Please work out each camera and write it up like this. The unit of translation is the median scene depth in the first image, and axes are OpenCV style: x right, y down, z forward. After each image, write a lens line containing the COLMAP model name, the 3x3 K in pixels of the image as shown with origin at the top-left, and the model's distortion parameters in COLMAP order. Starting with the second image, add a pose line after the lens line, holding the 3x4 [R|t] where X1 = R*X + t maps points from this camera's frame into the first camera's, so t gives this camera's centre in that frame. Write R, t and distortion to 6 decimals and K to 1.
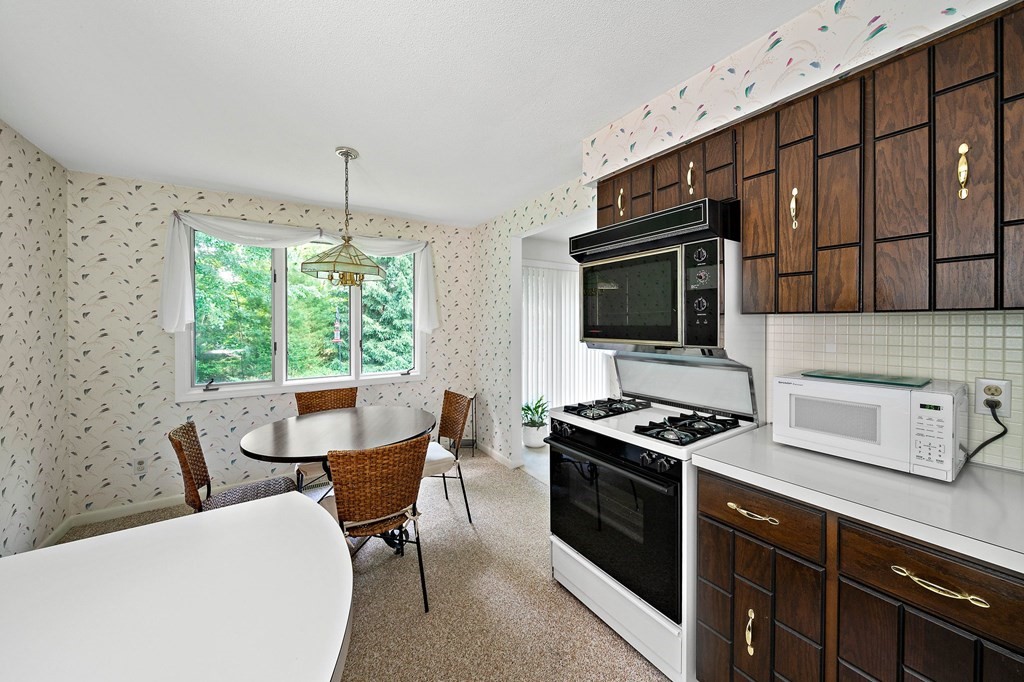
lens RADIAL K [[361.1, 0, 507.9], [0, 361.1, 324.8], [0, 0, 1]] dist [-0.005179, 0.000094]
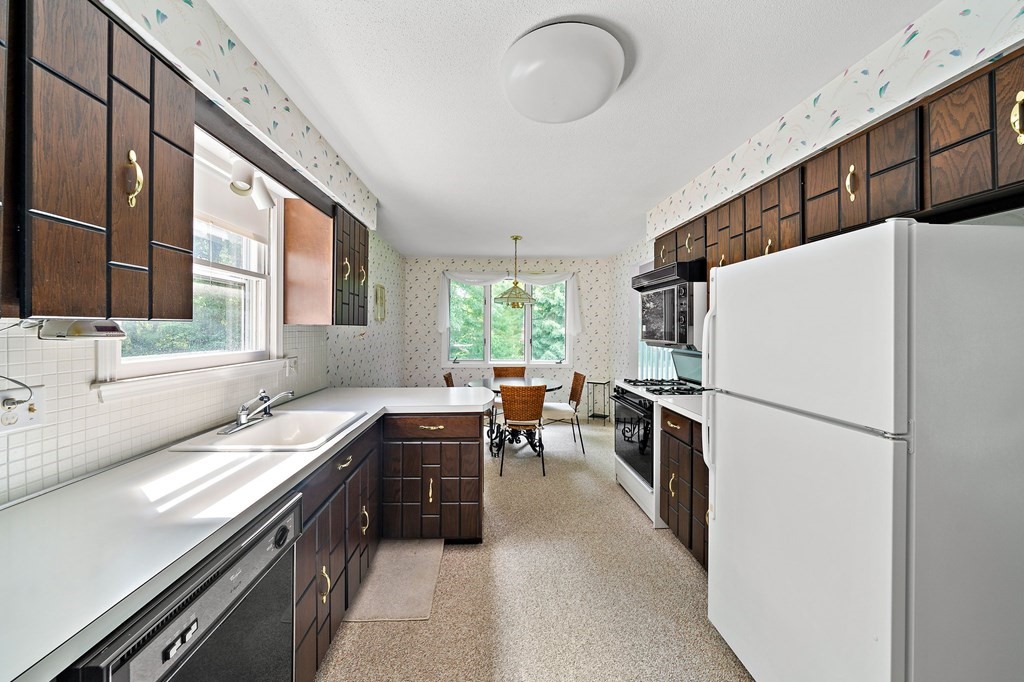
lens RADIAL K [[361.1, 0, 497.6], [0, 361.1, 329.5], [0, 0, 1]] dist [-0.005179, 0.000094]
pose [[0.847638, 0.011199, -0.530457, 0.394290], [-0.011719, 0.999928, 0.002384, -0.001683], [0.530446, 0.004196, 0.847709, -0.533687]]
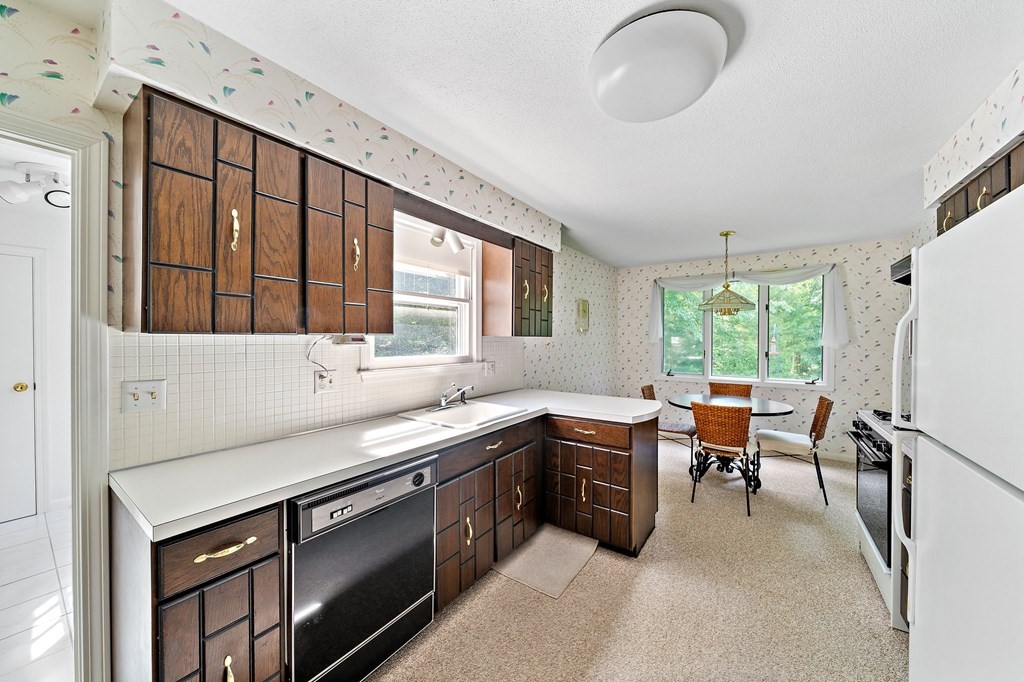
lens RADIAL K [[361.1, 0, 516.6], [0, 361.1, 341.1], [0, 0, 1]] dist [-0.005179, 0.000094]
pose [[0.365911, 0.013838, -0.930547, 0.596282], [-0.008005, 0.999899, 0.011722, -0.004709], [0.930615, 0.003160, 0.365985, -0.386100]]
